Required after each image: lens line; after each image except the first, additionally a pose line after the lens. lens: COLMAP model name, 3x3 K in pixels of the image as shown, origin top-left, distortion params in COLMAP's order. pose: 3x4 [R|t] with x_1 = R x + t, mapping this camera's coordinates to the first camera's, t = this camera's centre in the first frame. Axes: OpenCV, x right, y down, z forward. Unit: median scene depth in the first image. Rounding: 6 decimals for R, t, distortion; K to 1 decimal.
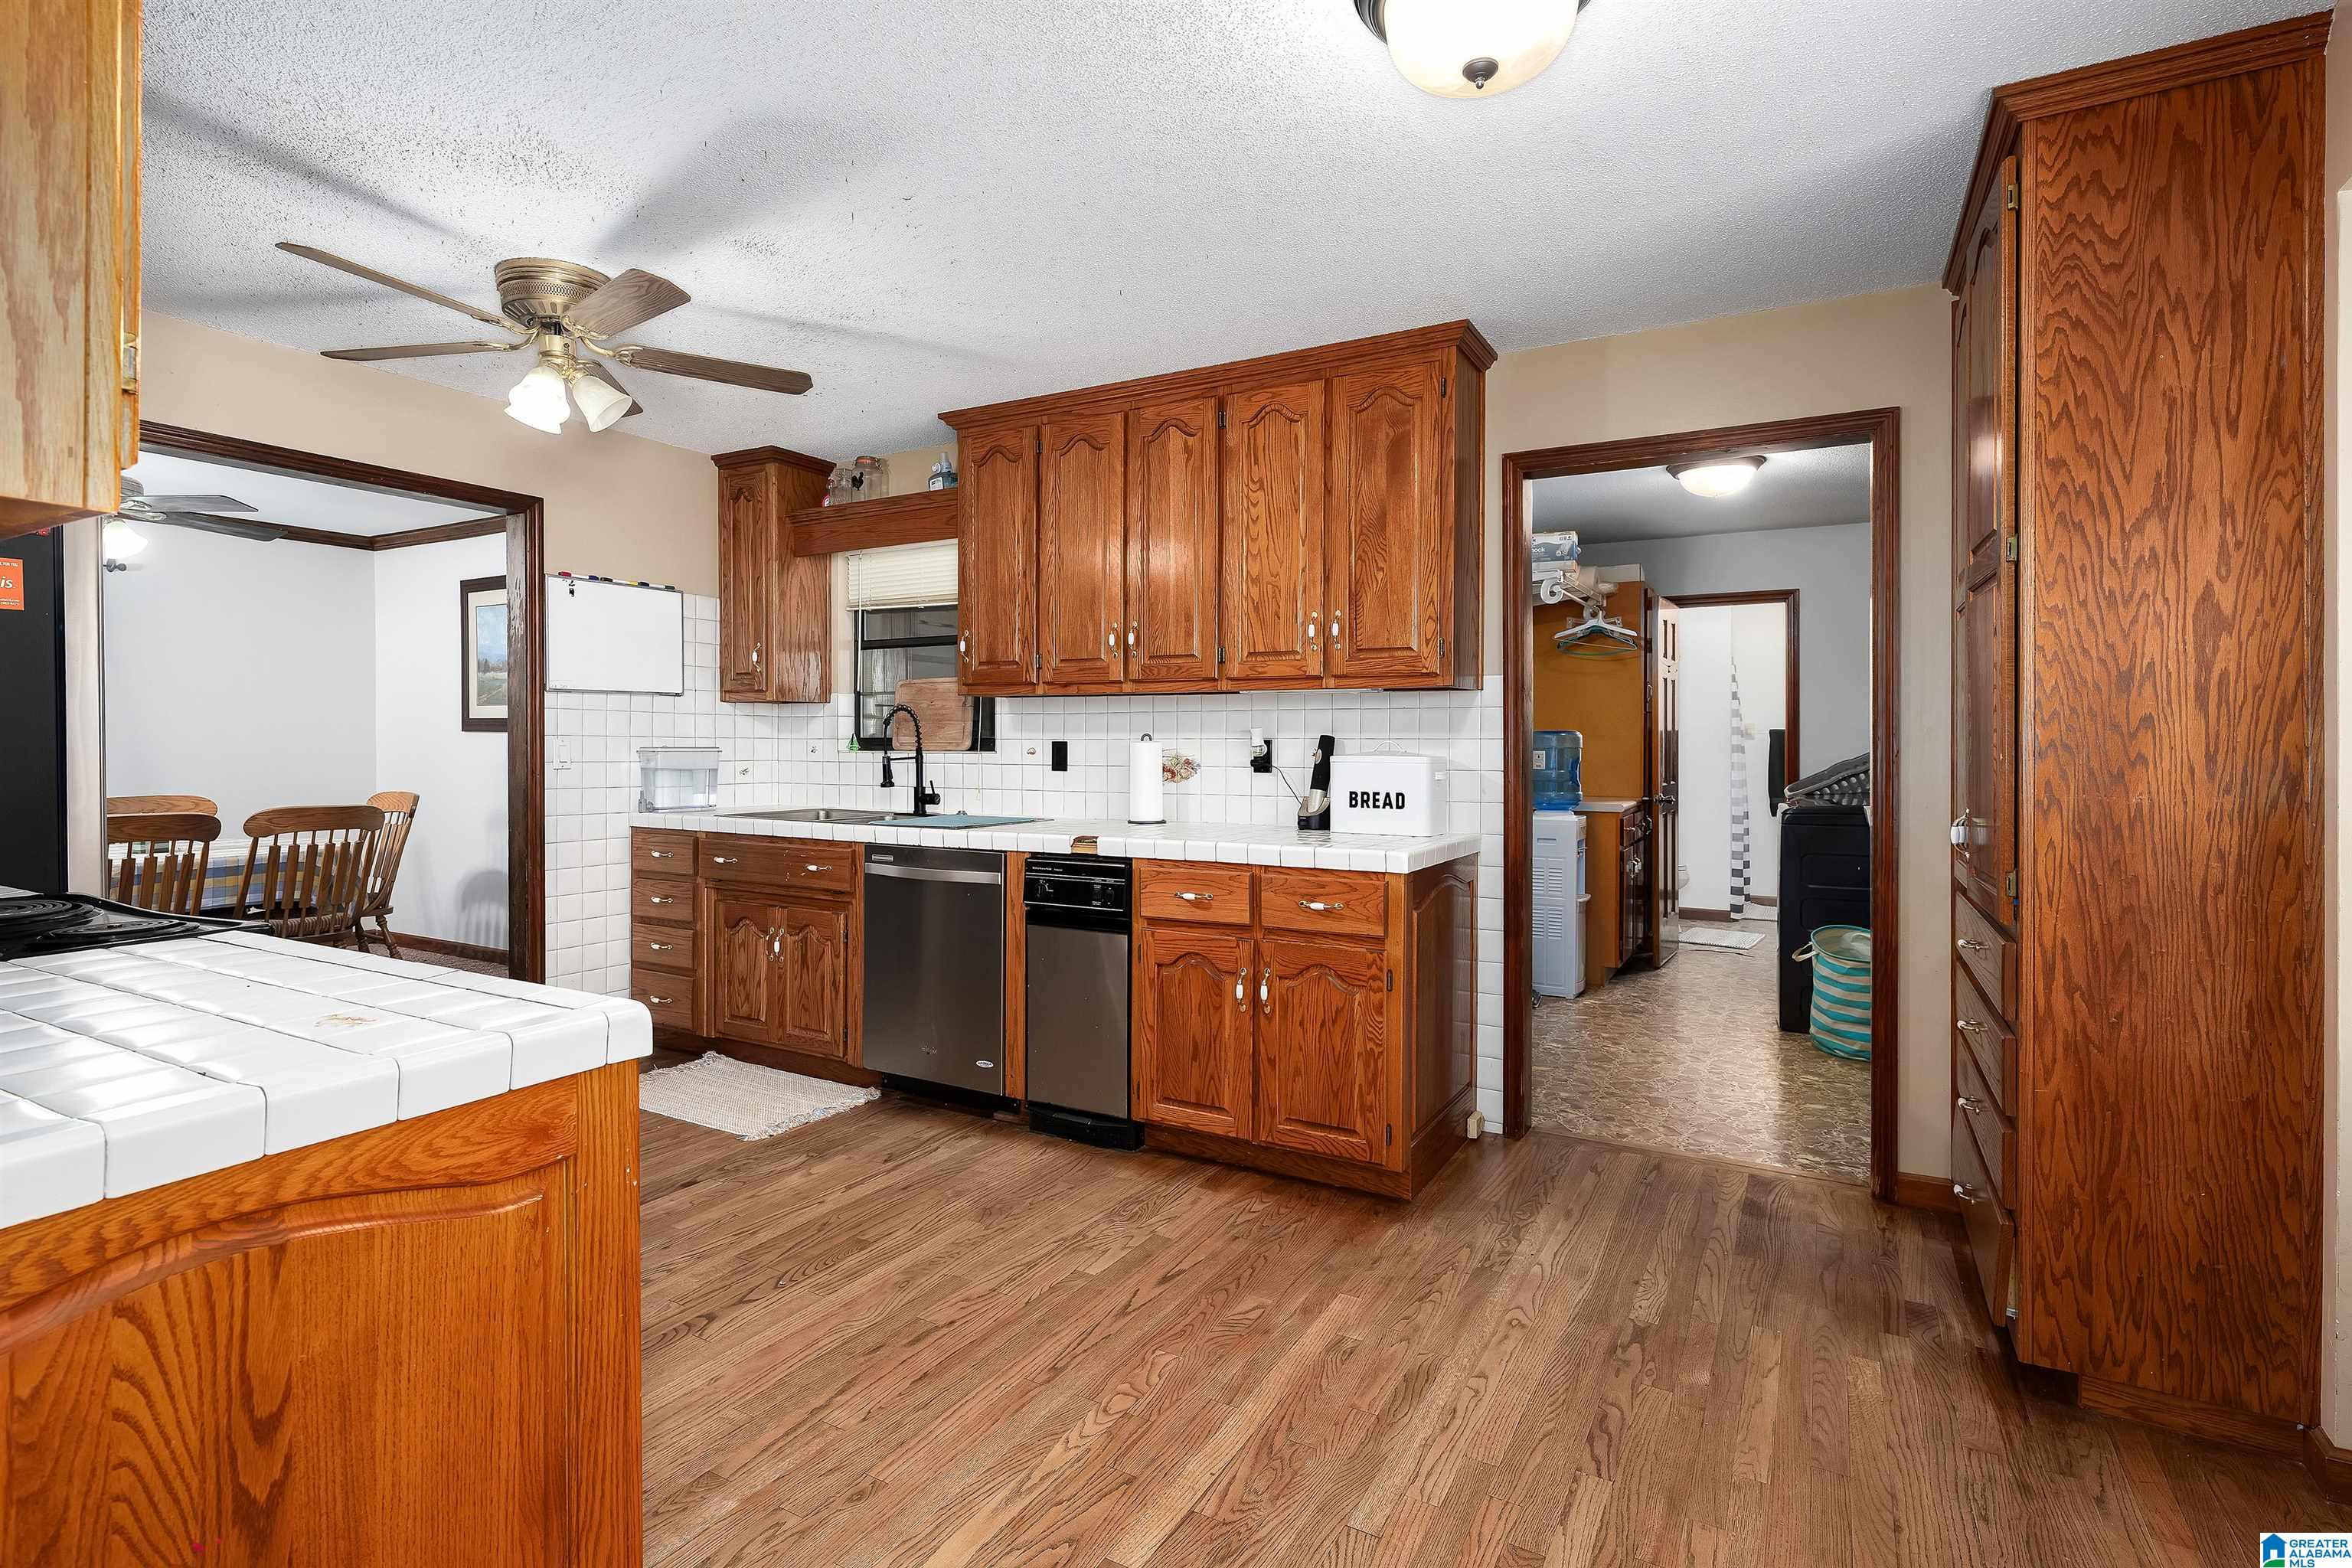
lens RADIAL K [[1163.7, 0, 1168.1], [0, 1163.7, 745.6], [0, 0, 1]] dist [-0.002686, -0.000351]
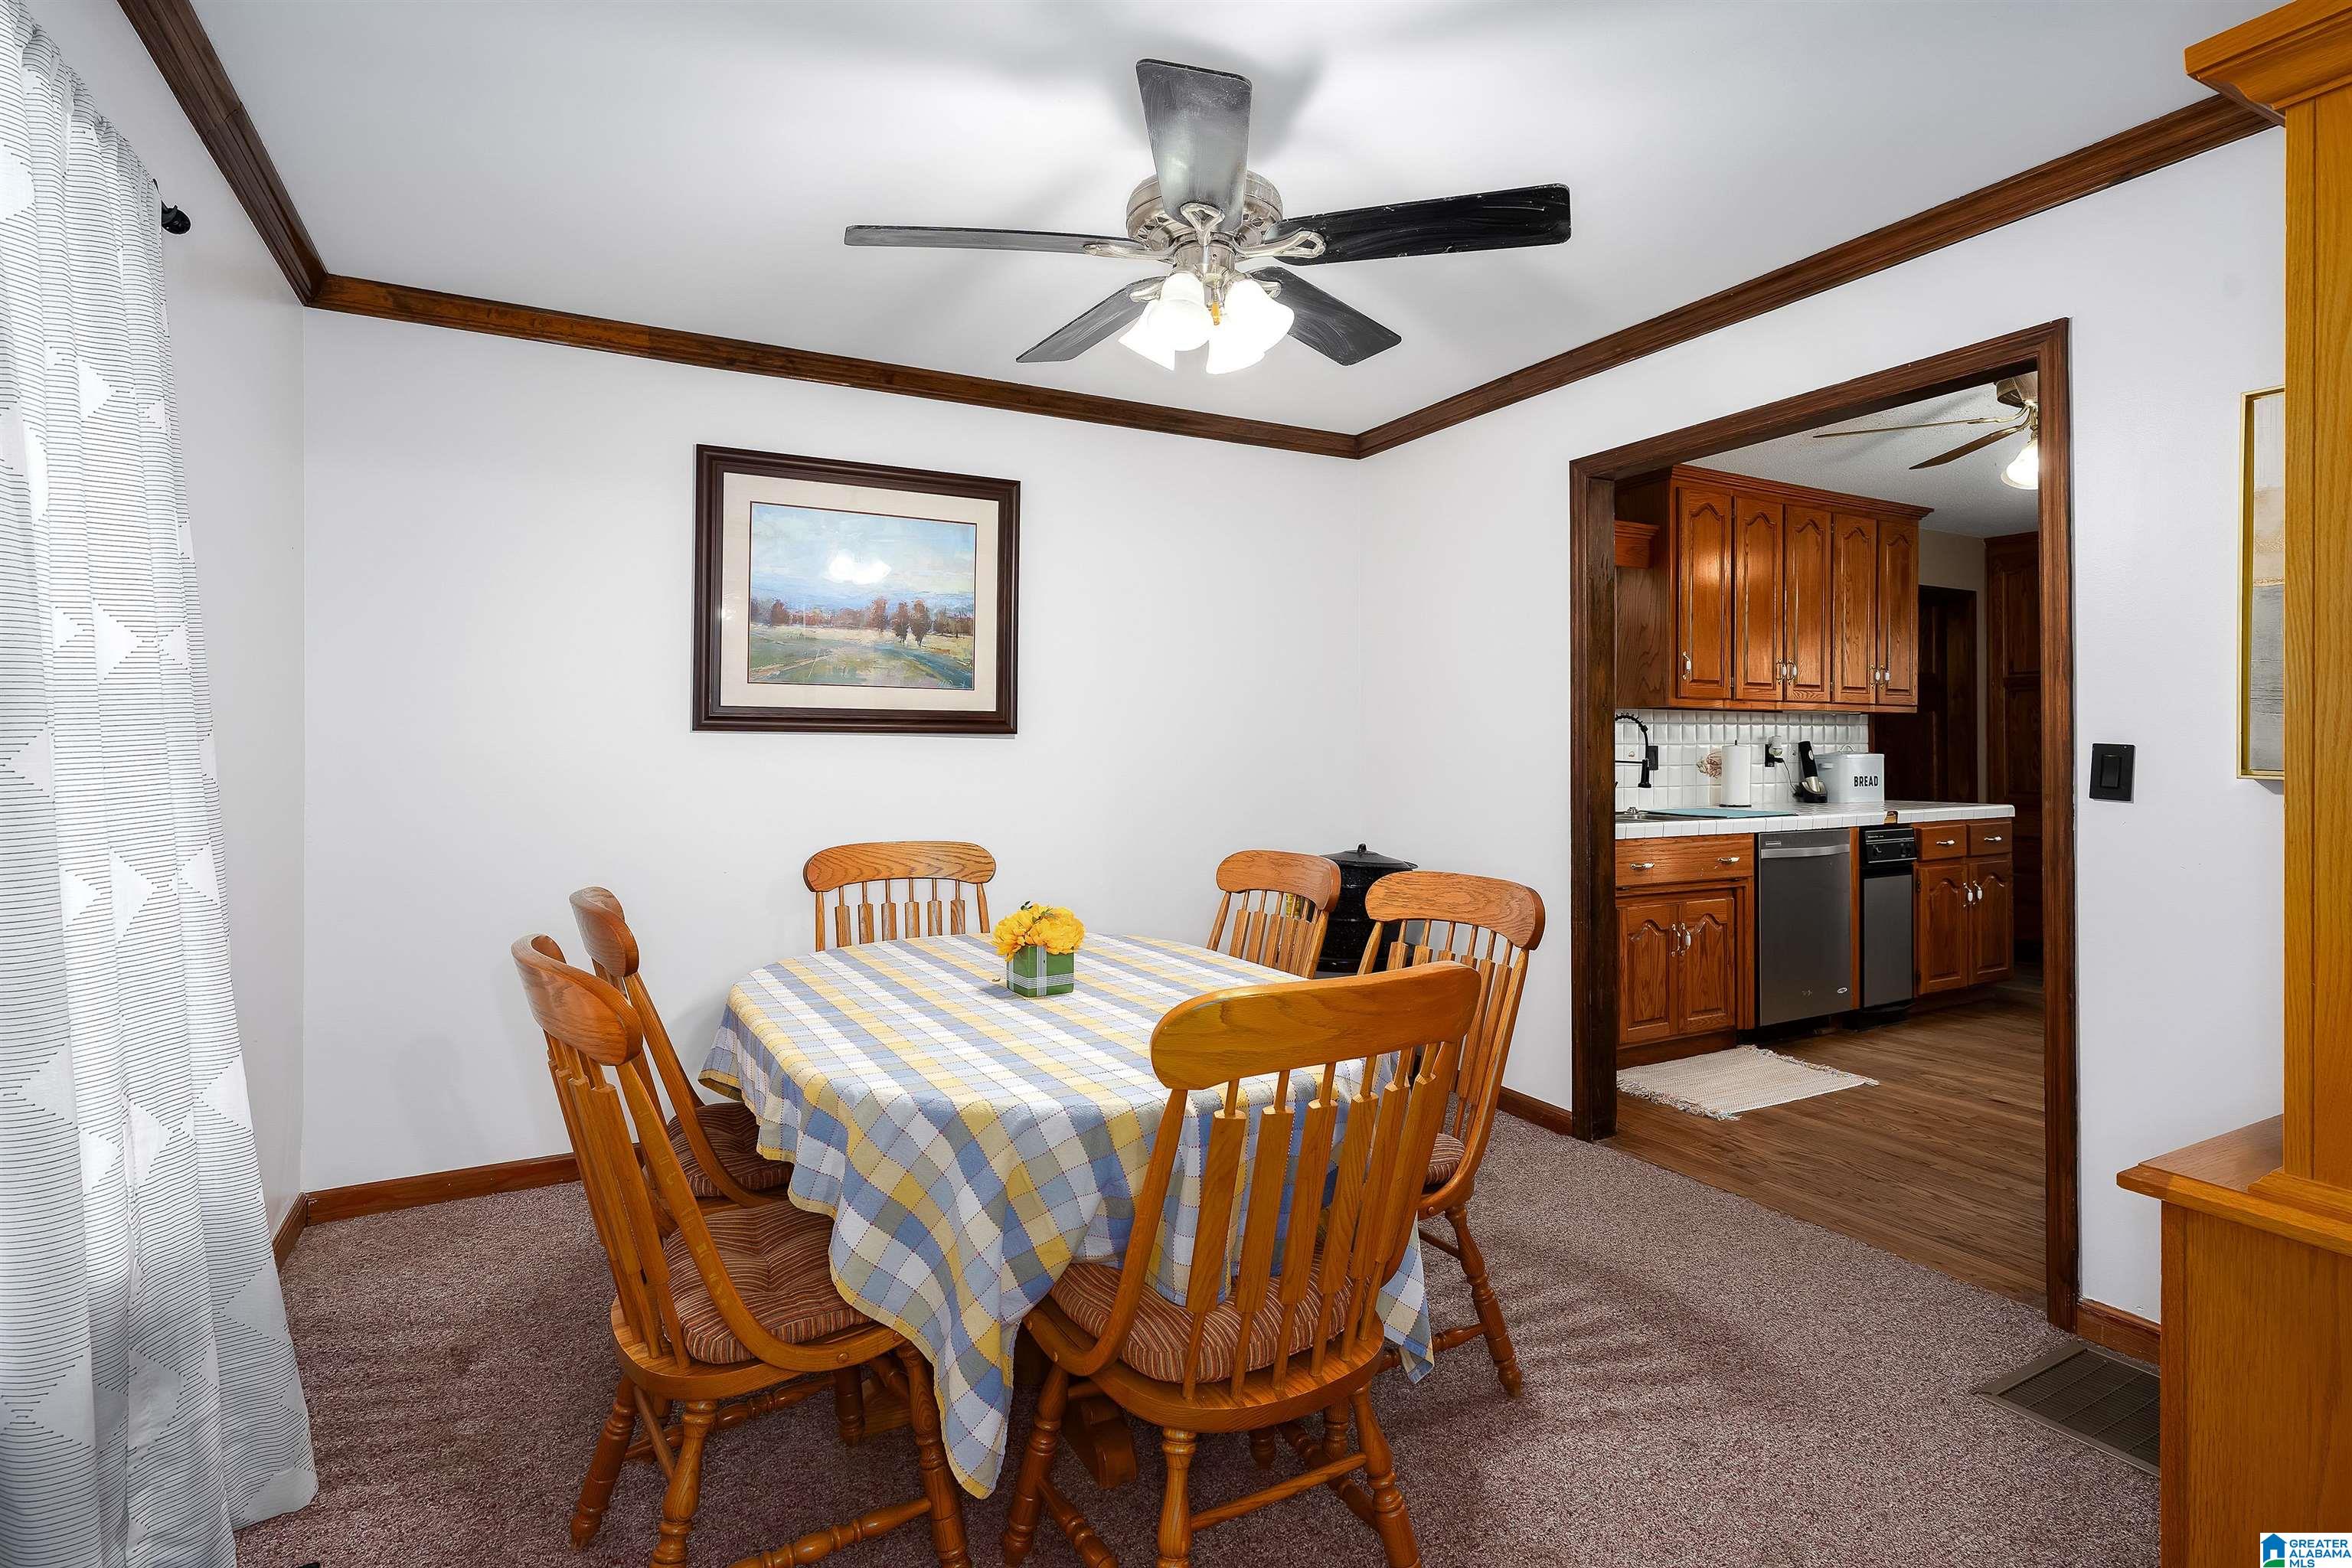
lens RADIAL K [[1163.7, 0, 1168.1], [0, 1163.7, 745.6], [0, 0, 1]] dist [-0.002686, -0.000351]
pose [[0.523906, -0.001176, 0.851775, -1.581977], [0.006187, 0.999978, -0.002425, -0.004430], [-0.851754, 0.006540, 0.523901, 0.903465]]
